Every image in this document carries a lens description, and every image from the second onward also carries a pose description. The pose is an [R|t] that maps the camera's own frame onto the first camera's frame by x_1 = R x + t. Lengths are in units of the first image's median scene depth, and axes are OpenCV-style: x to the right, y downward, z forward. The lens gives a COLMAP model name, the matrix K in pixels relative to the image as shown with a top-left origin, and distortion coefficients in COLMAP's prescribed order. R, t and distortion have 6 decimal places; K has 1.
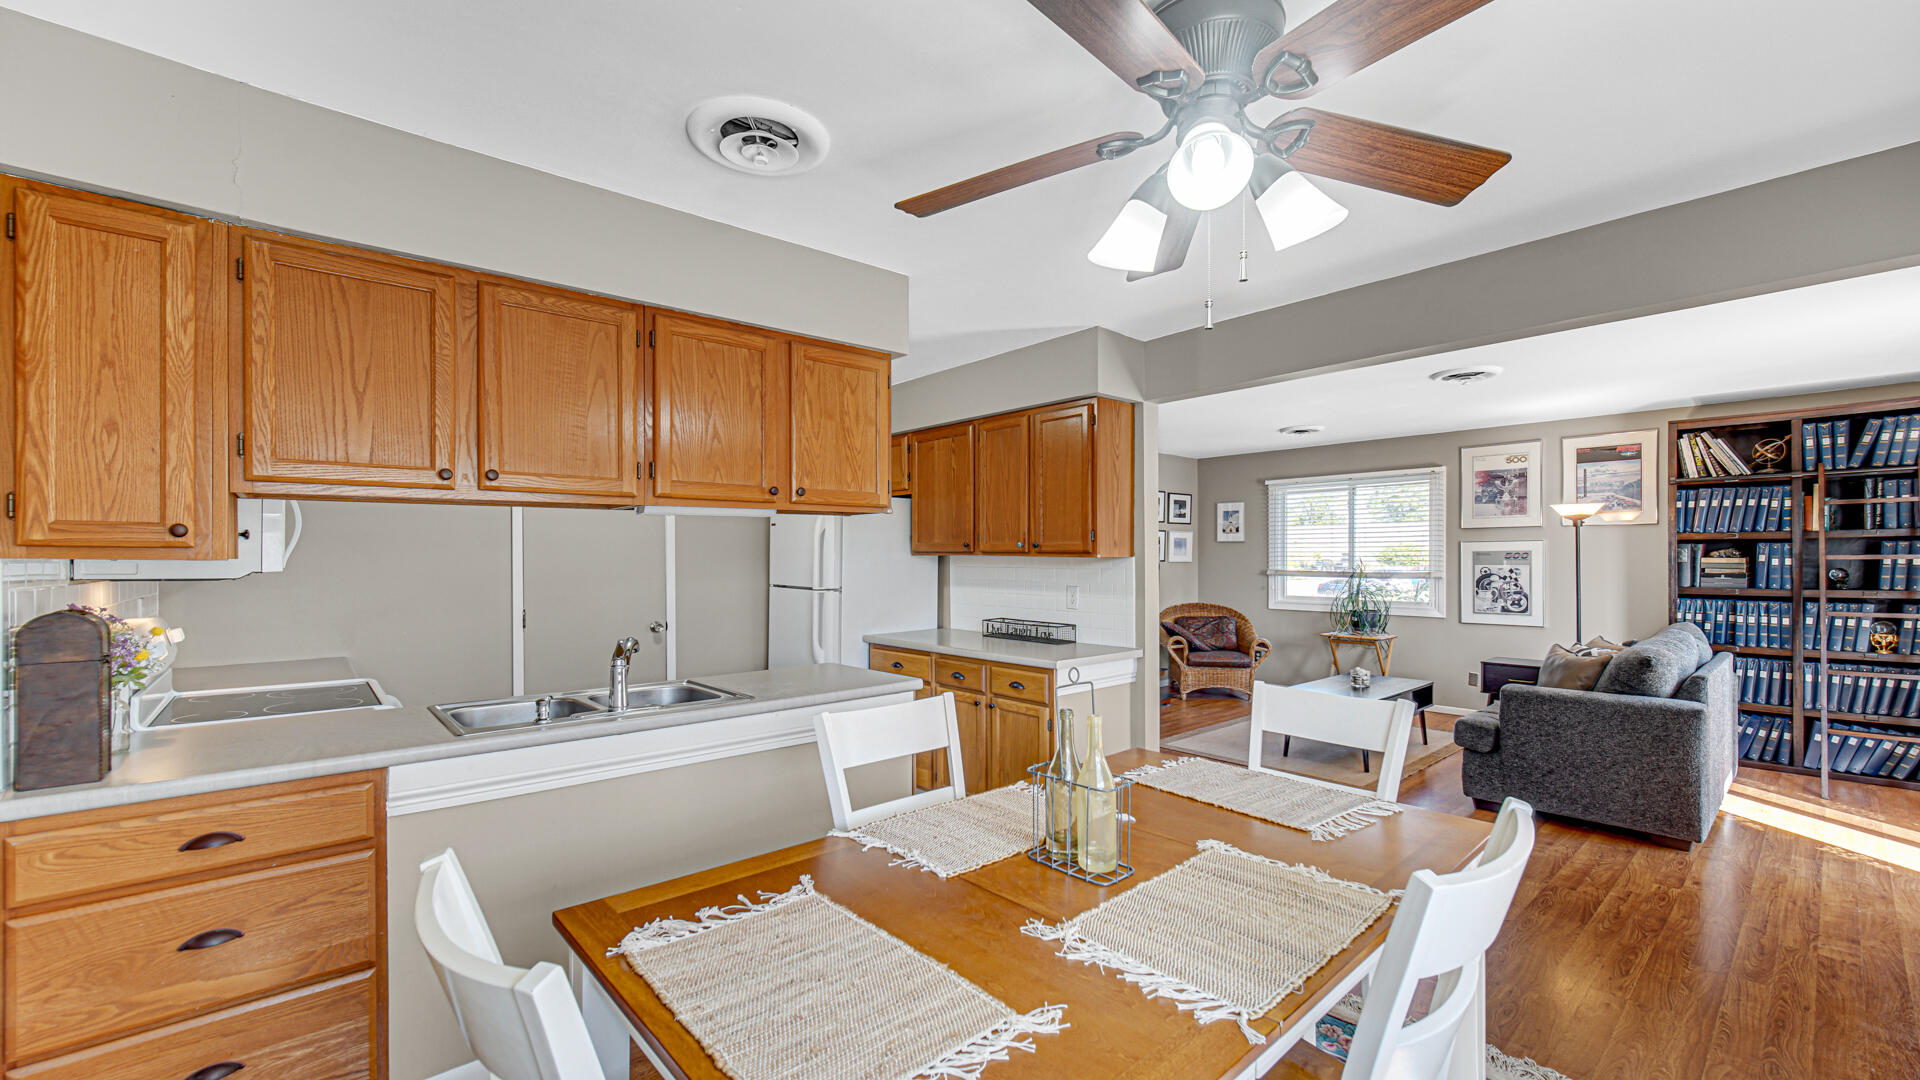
lens RADIAL K [[762.9, 0, 965.7], [0, 762.9, 559.5], [0, 0, 1]] dist [-0.003933, 0.000875]
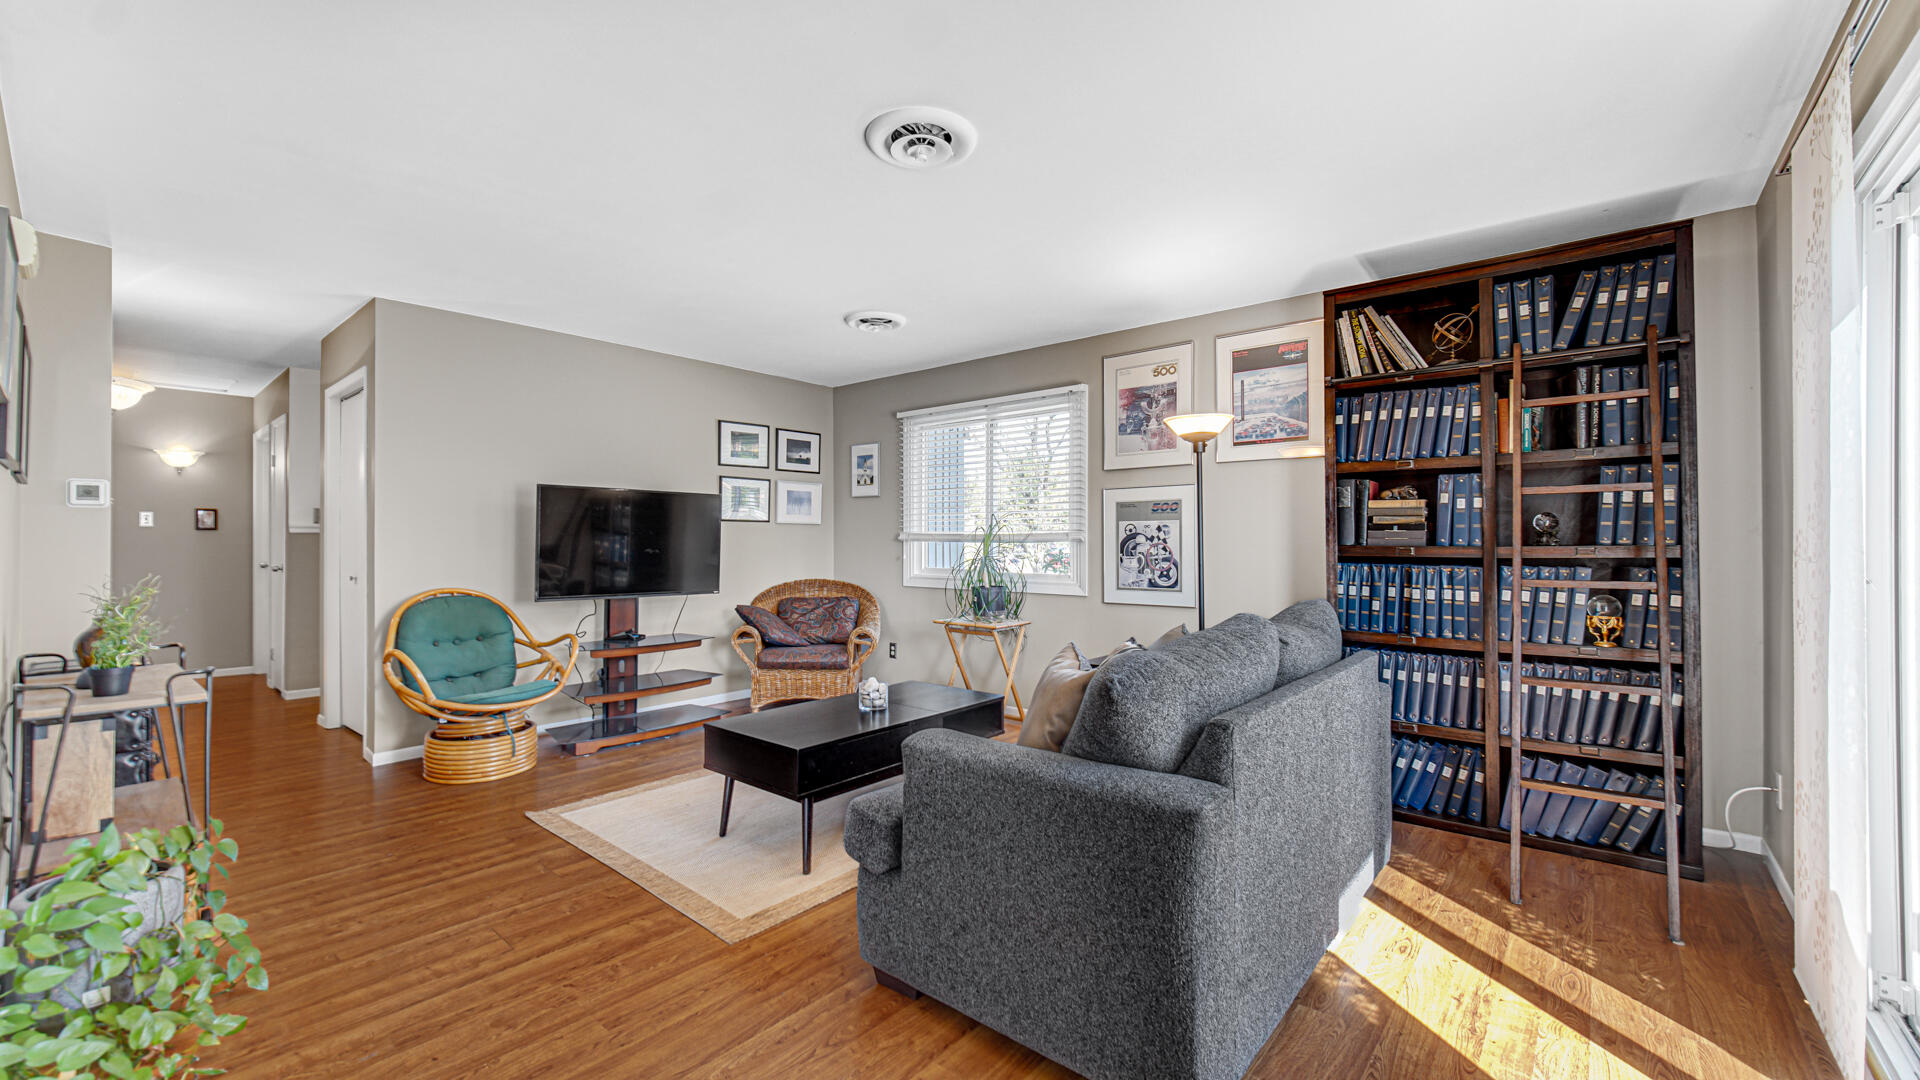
lens RADIAL K [[762.9, 0, 952.9], [0, 762.9, 532.6], [0, 0, 1]] dist [-0.003933, 0.000875]
pose [[0.989551, 0.002368, 0.144165, 0.531035], [-0.000474, 0.999913, -0.013170, 0.034758], [-0.144184, 0.012964, 0.989466, 0.413234]]
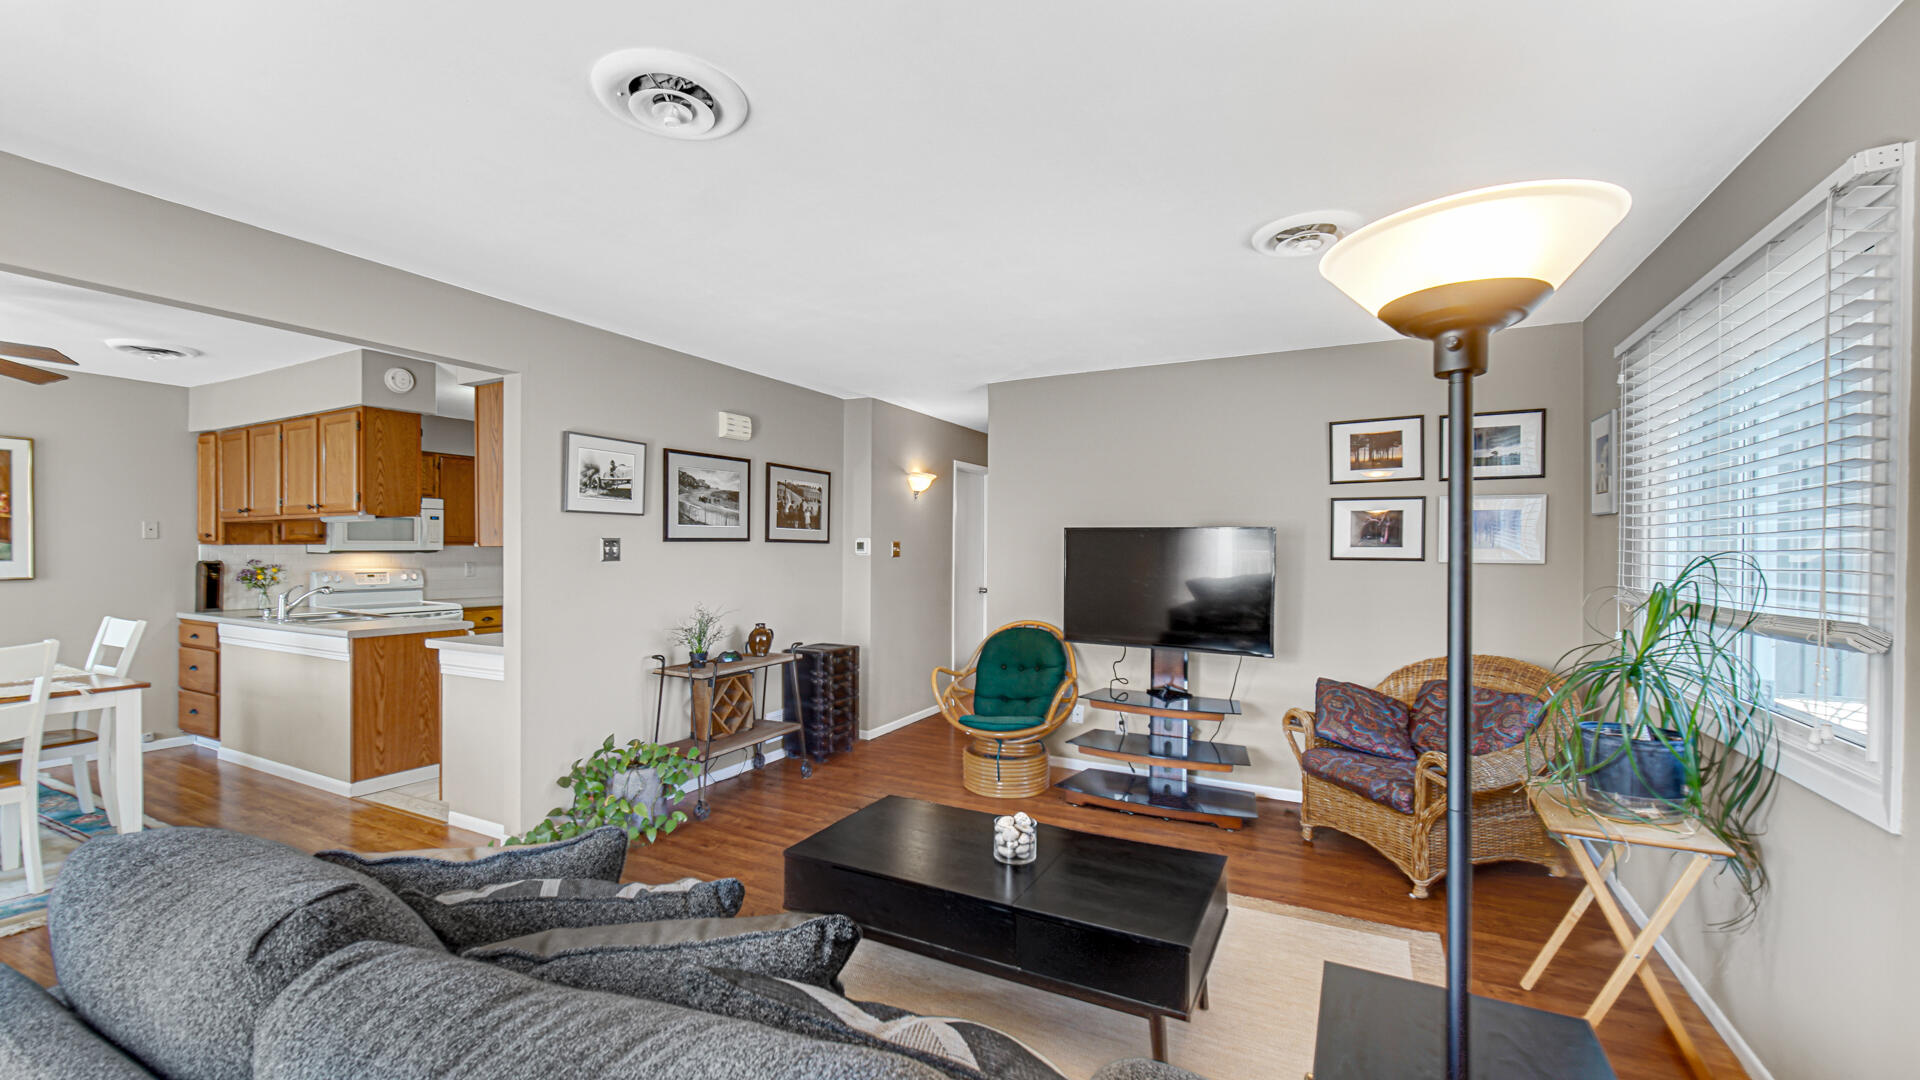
lens RADIAL K [[762.9, 0, 954.9], [0, 762.9, 550.1], [0, 0, 1]] dist [-0.003933, 0.000875]
pose [[0.362674, 0.004415, -0.931906, 0.959556], [-0.008127, 0.999966, 0.001575, -0.003996], [0.931881, 0.007002, 0.362698, 0.877016]]
